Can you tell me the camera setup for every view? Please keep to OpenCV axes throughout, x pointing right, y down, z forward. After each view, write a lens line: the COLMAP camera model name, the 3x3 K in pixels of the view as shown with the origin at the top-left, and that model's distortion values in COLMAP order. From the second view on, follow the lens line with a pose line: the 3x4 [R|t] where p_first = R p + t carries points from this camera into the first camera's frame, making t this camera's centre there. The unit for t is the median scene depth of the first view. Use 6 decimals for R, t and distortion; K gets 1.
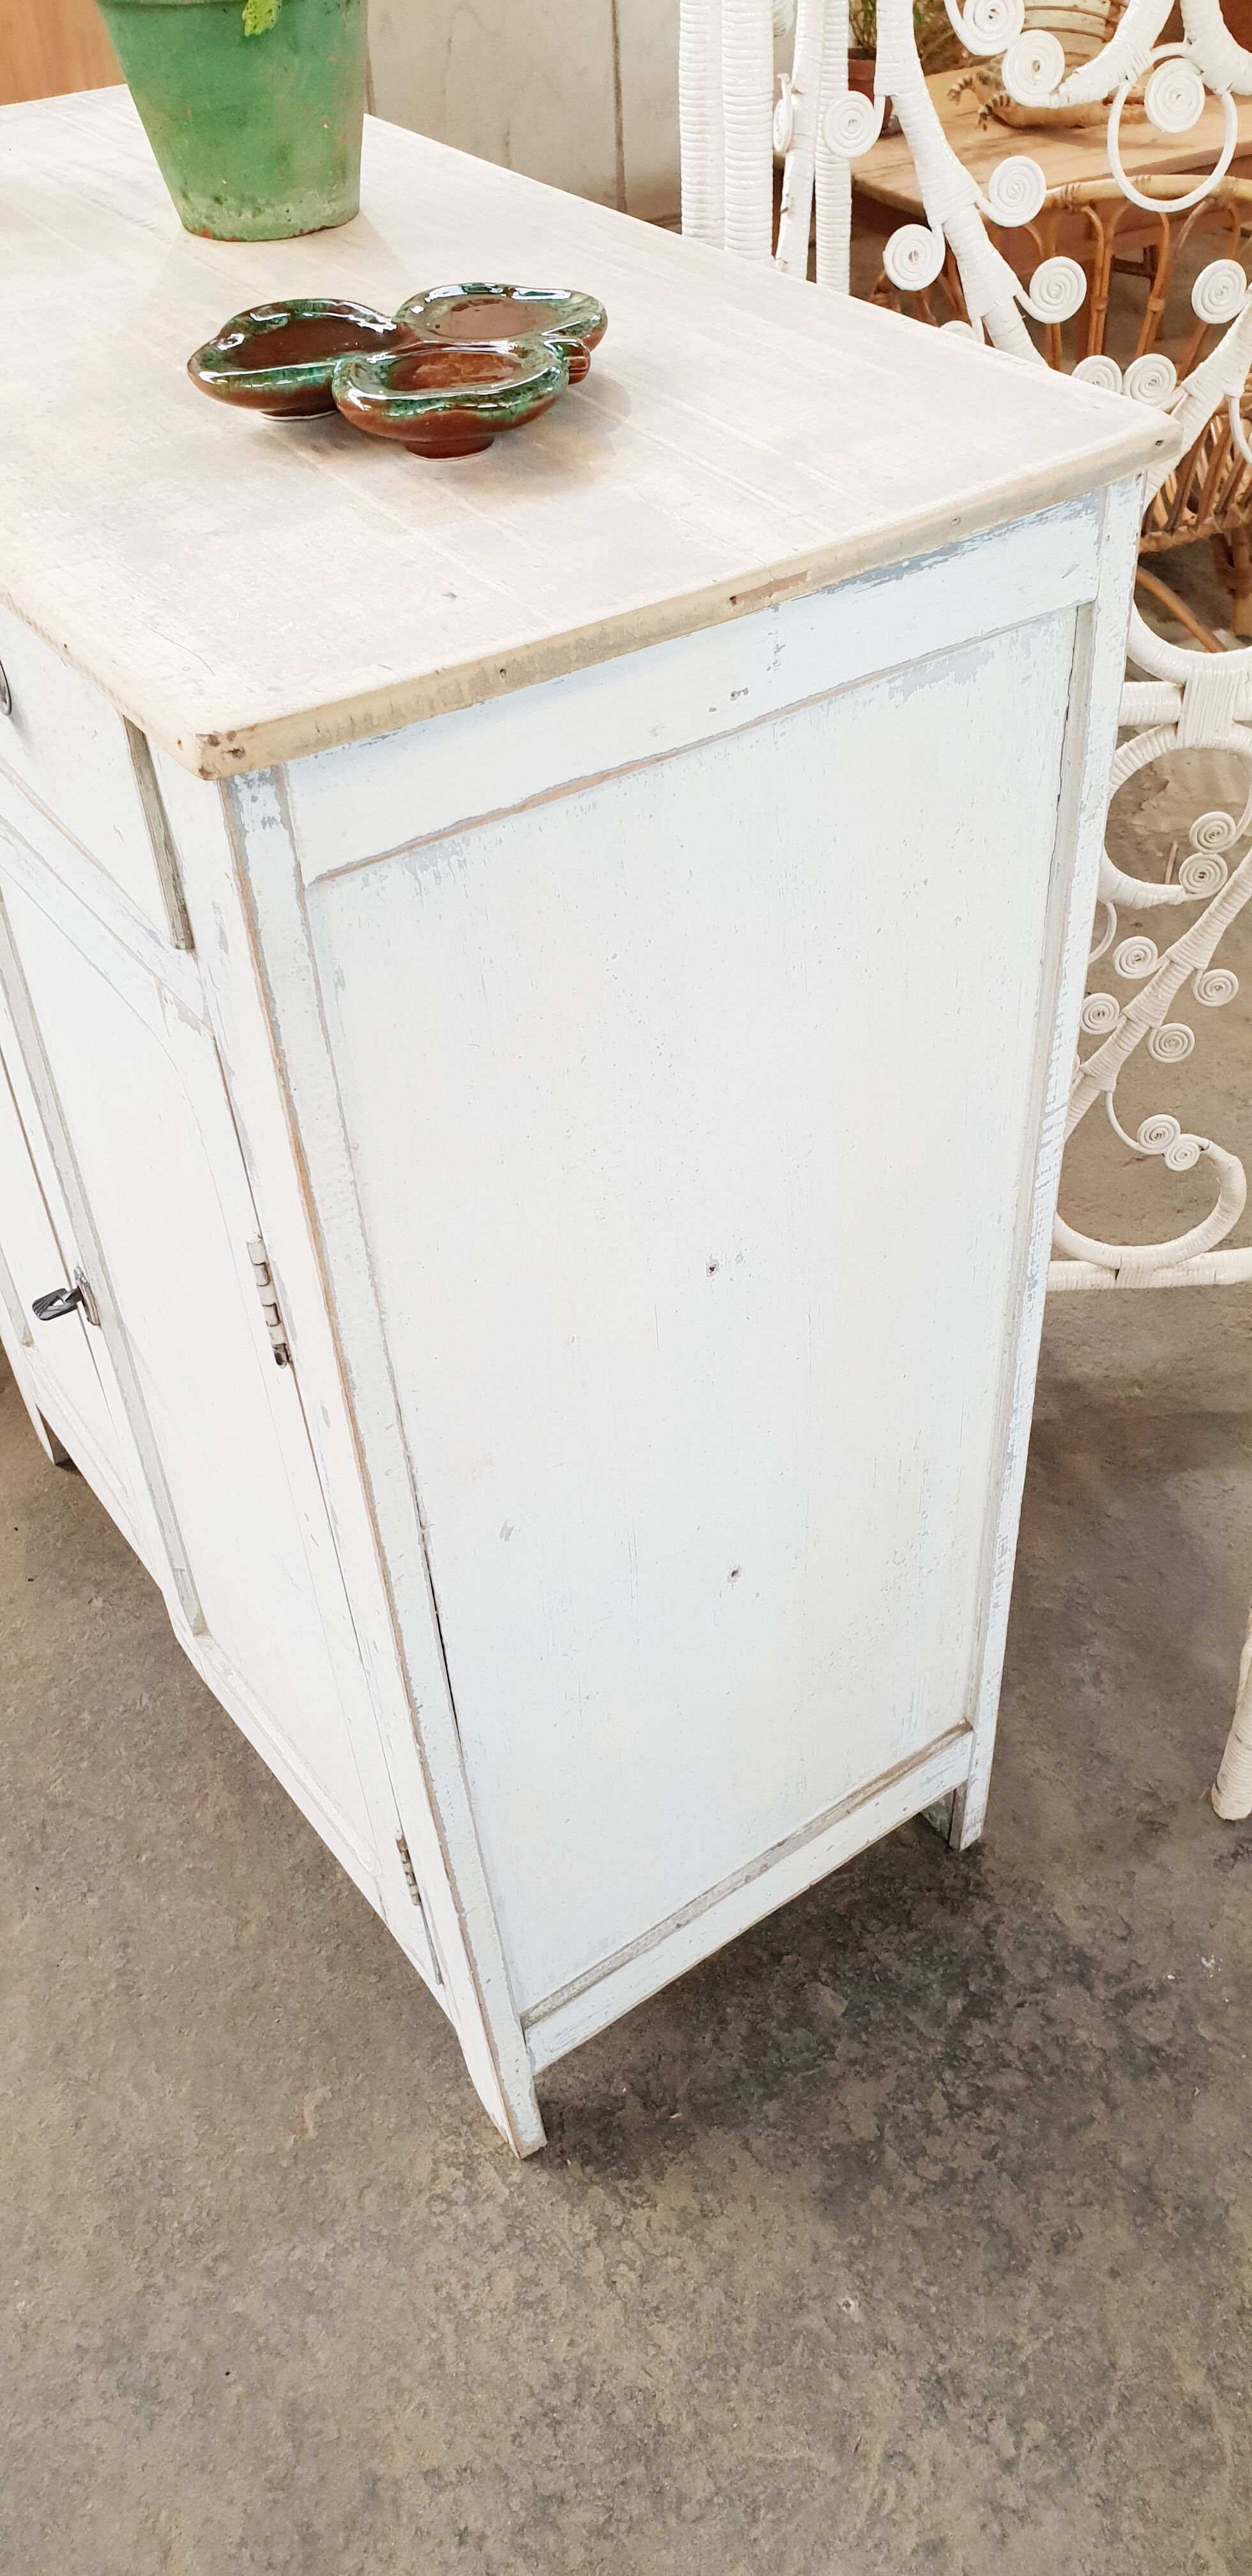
lens RADIAL K [[2026.0, 0, 716.3], [0, 2026.0, 1272.9], [0, 0, 1]] dist [-0.032655, 0.047455]
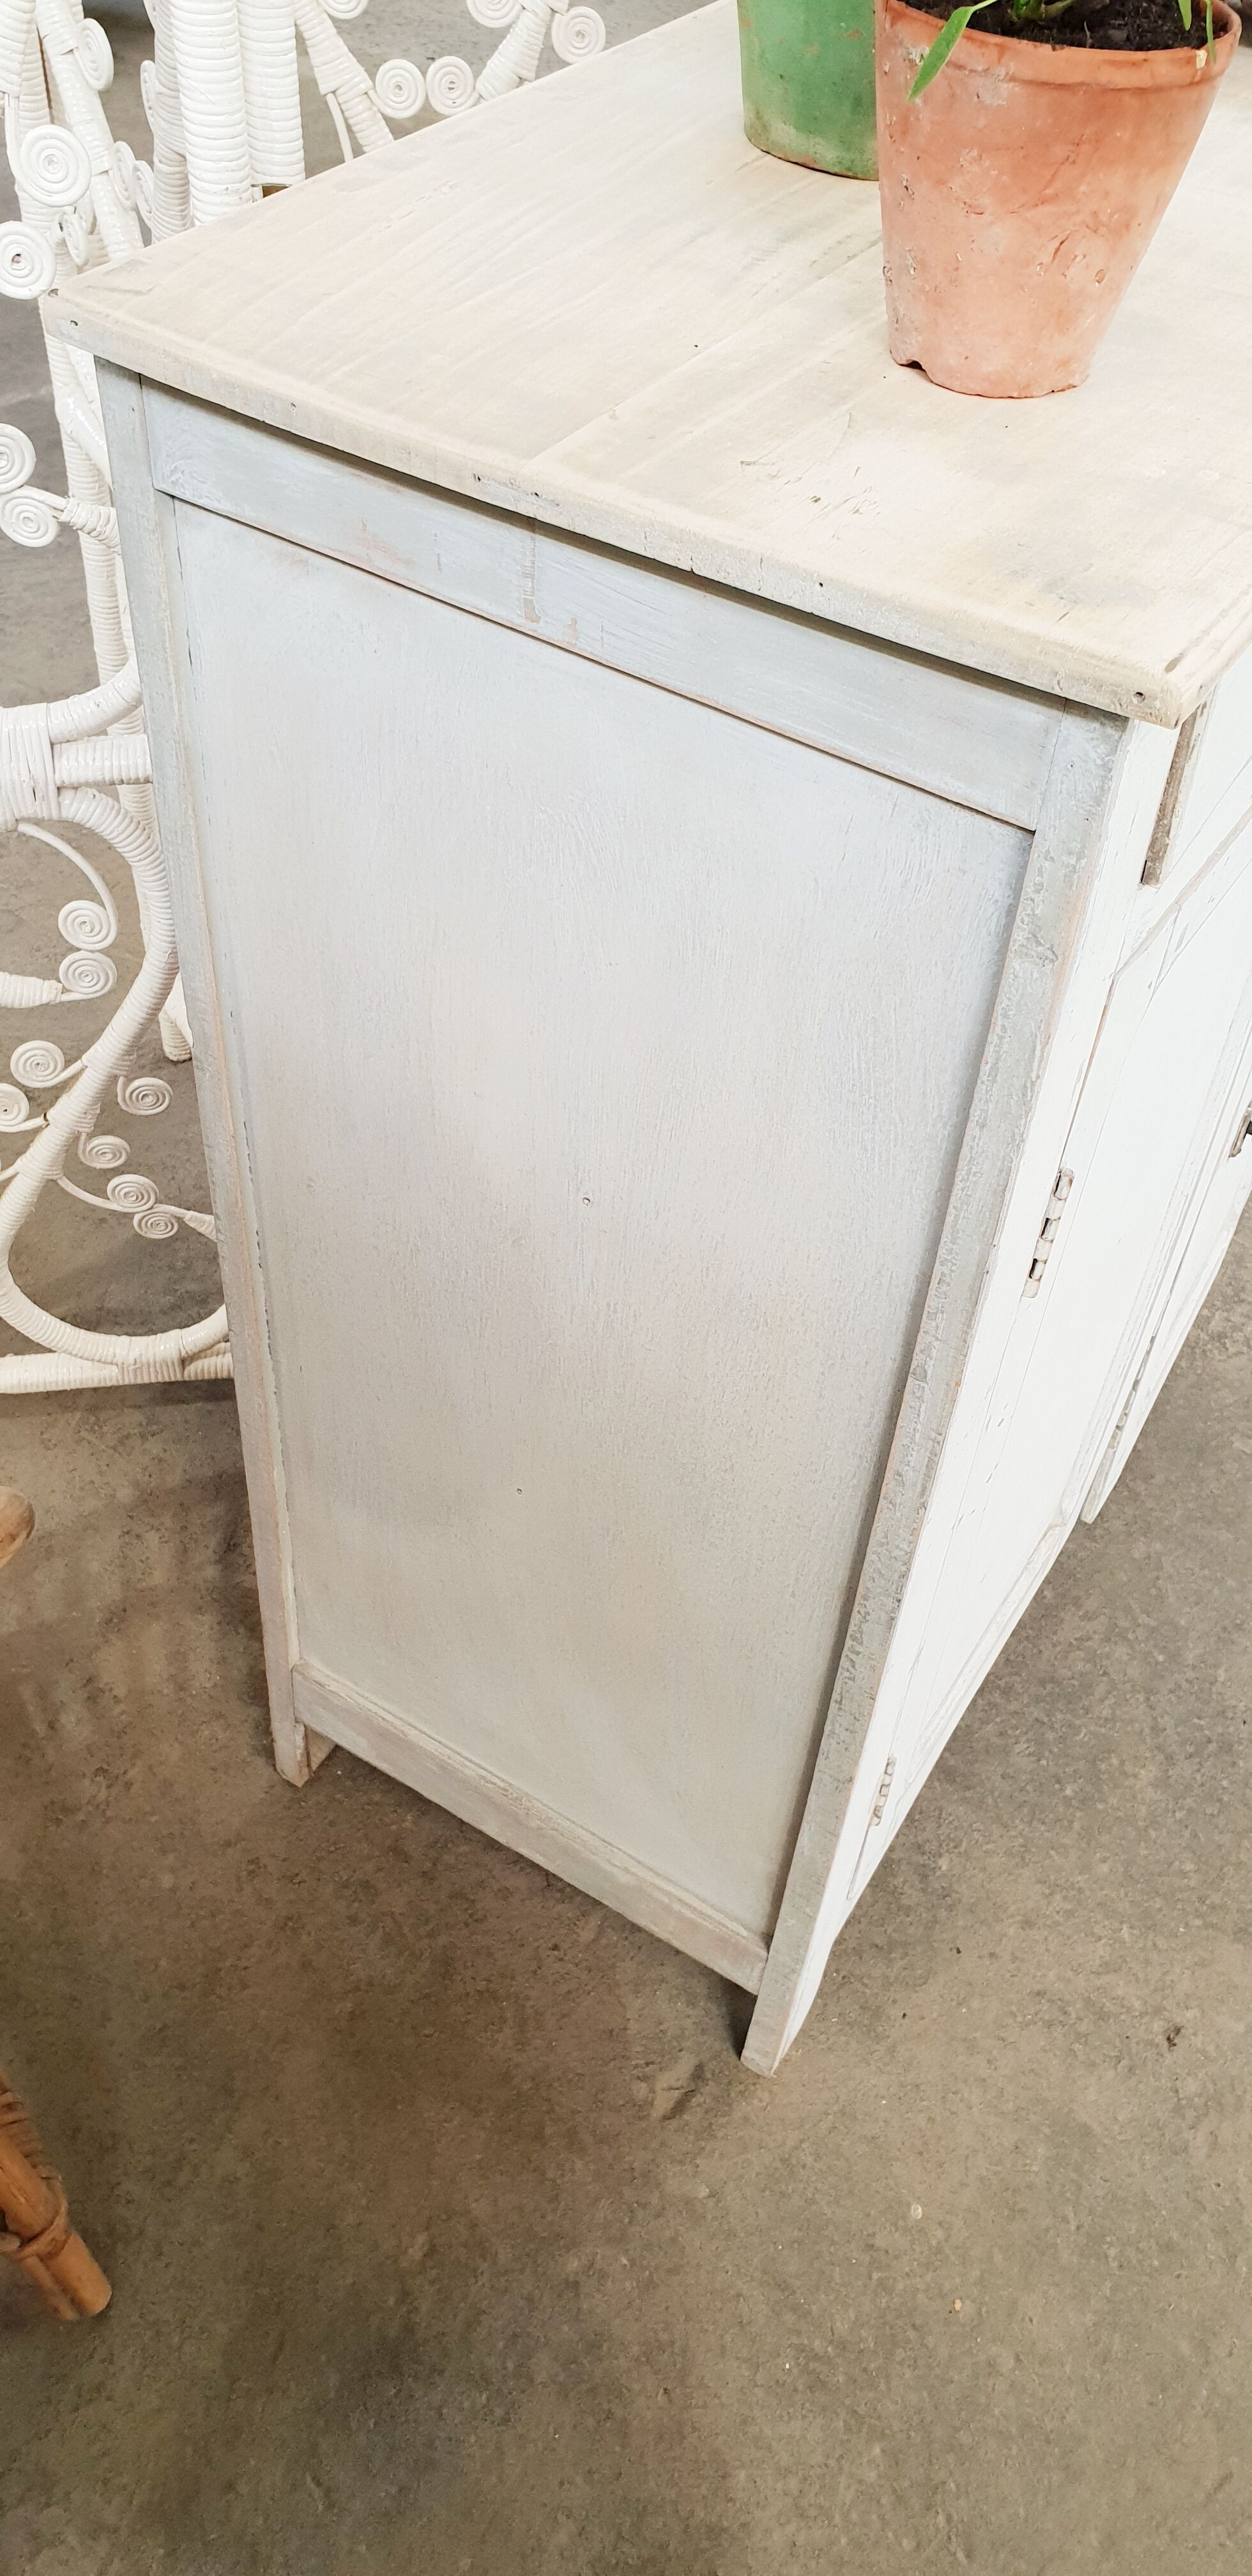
lens RADIAL K [[2159.4, 0, 626.5], [0, 2159.4, 1291.4], [0, 0, 1]] dist [-0.006953, -0.003720]
pose [[-0.402352, -0.674604, 0.618888, -0.835918], [0.563105, 0.350650, 0.748303, -0.860058], [-0.721821, 0.649580, 0.238788, 0.934971]]
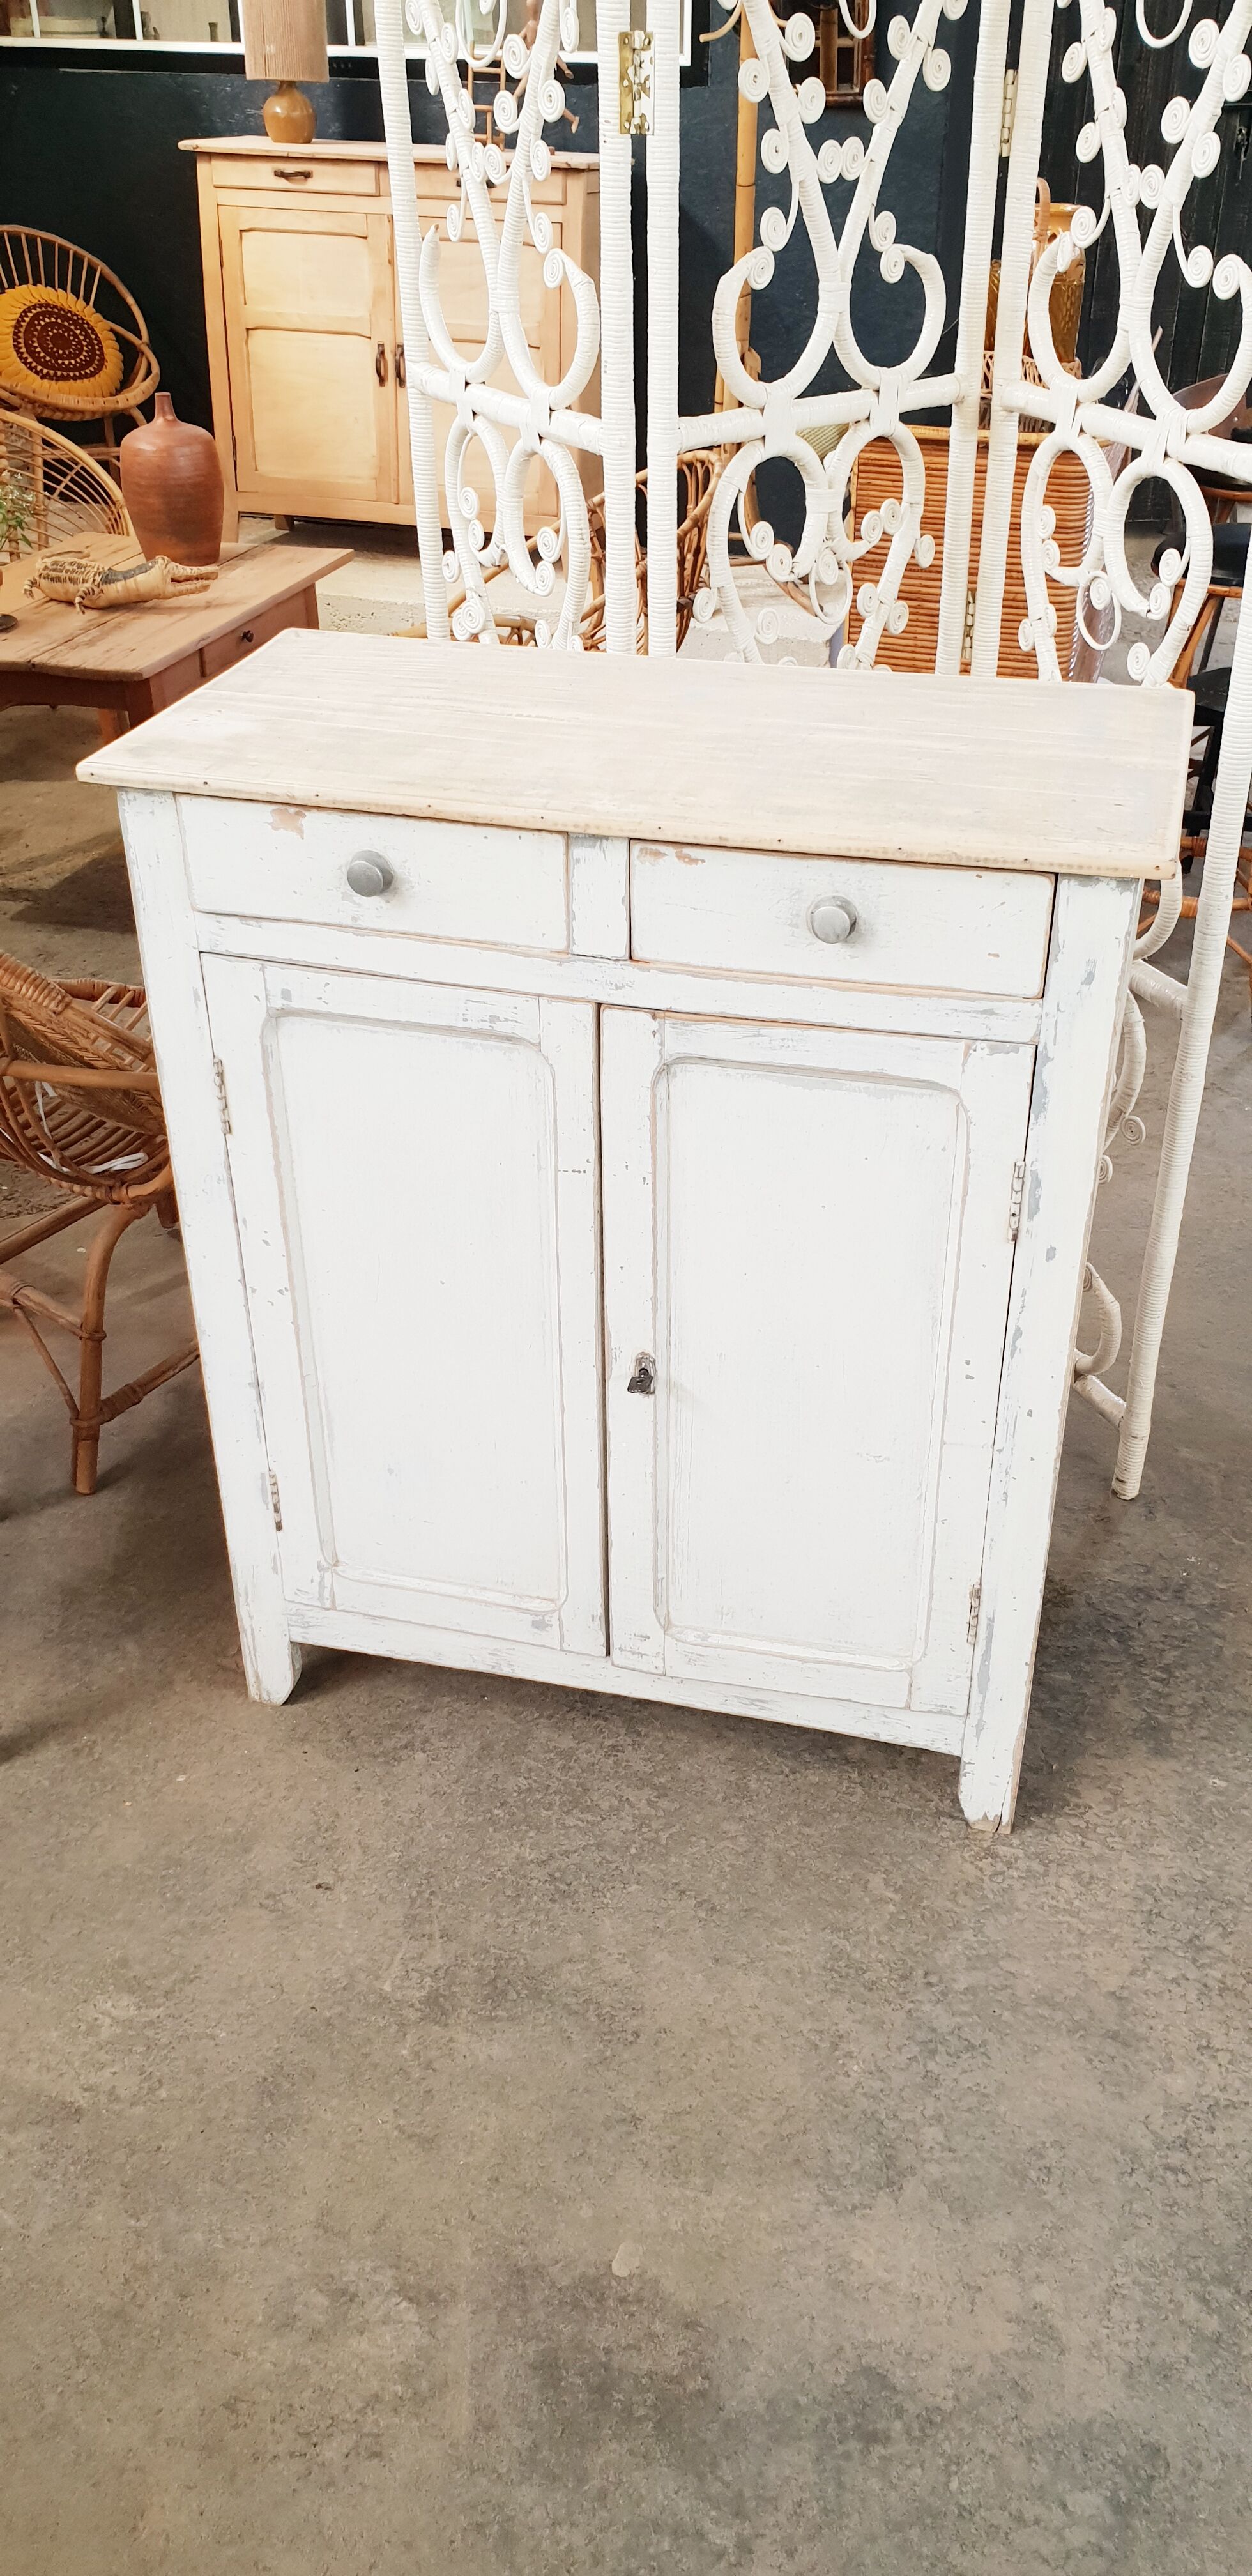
lens RADIAL K [[2026.0, 0, 668.3], [0, 2026.0, 1250.6], [0, 0, 1]] dist [-0.032655, 0.047455]
pose [[0.757527, -0.332279, 0.561910, -1.015954], [0.424022, 0.904915, -0.036527, -0.011320], [-0.496344, 0.265933, 0.826391, -0.250693]]
